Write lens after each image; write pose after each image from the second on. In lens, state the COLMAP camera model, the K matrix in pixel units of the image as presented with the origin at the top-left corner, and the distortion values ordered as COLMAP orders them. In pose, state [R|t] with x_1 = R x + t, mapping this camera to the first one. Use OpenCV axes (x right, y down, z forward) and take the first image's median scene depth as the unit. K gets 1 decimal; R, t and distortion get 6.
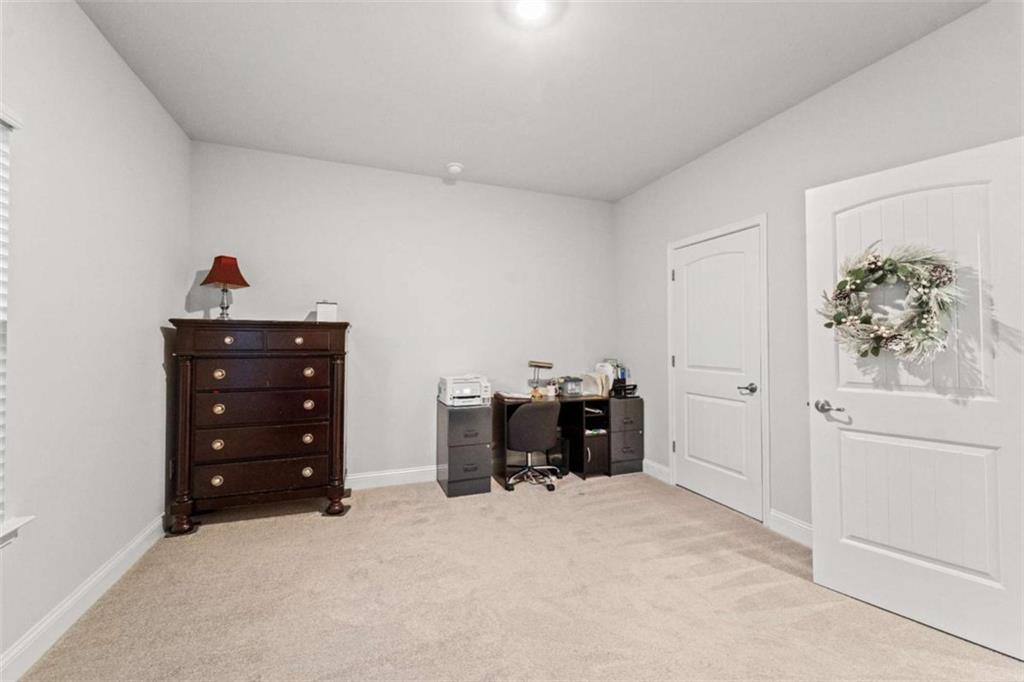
lens RADIAL K [[413.3, 0, 515.0], [0, 413.3, 333.3], [0, 0, 1]] dist [0.000028, 0.000030]
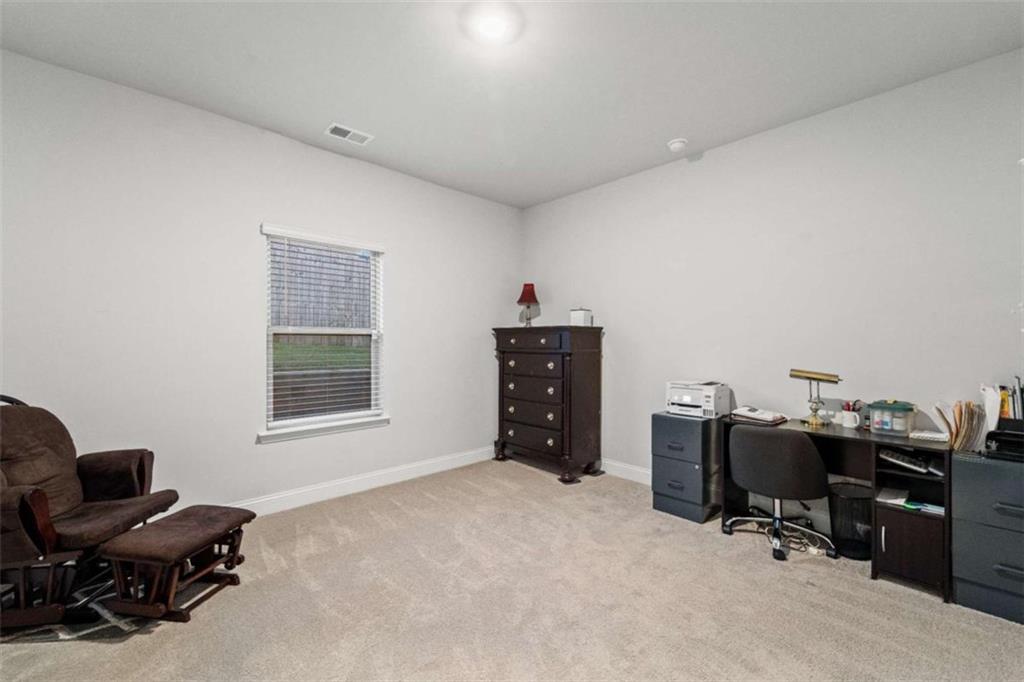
lens RADIAL K [[419.4, 0, 512.0], [0, 419.4, 341.0], [0, 0, 1]] dist [0.000910, 0.000040]
pose [[0.367573, -0.005090, -0.929981, 0.572308], [0.019764, 0.999802, 0.002339, 0.010361], [0.929785, -0.019240, 0.367601, 0.342175]]
